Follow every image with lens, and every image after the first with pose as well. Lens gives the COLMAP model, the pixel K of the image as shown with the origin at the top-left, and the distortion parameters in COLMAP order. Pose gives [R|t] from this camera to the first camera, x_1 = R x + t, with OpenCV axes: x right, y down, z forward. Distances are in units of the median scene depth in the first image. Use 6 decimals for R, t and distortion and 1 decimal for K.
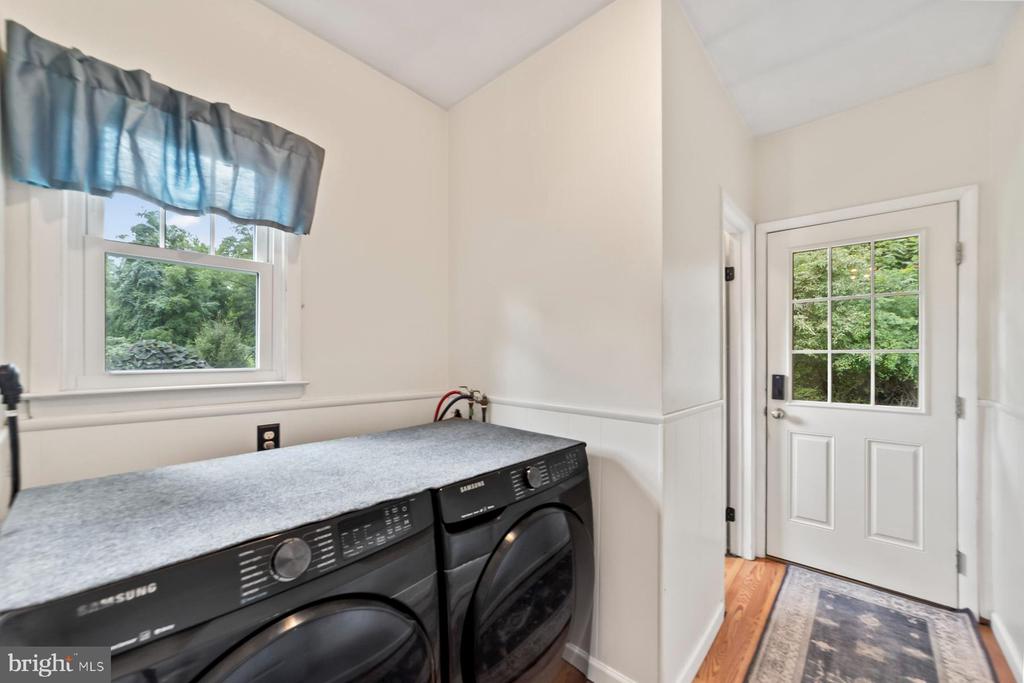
lens RADIAL K [[392.0, 0, 513.9], [0, 392.0, 349.3], [0, 0, 1]] dist [-0.000858, 0.000150]
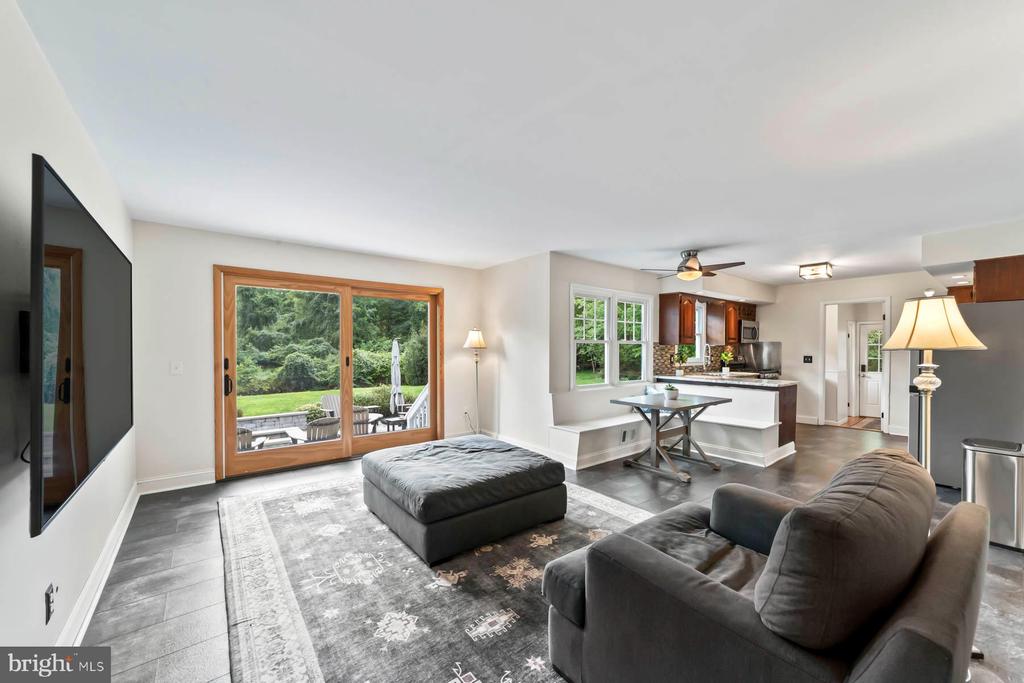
lens RADIAL K [[392.0, 0, 510.8], [0, 392.0, 346.2], [0, 0, 1]] dist [-0.000858, 0.000150]
pose [[0.985472, -0.001006, -0.169833, -1.862990], [0.002279, 0.999971, 0.007301, -0.135862], [0.169821, -0.007582, 0.985446, -3.029253]]
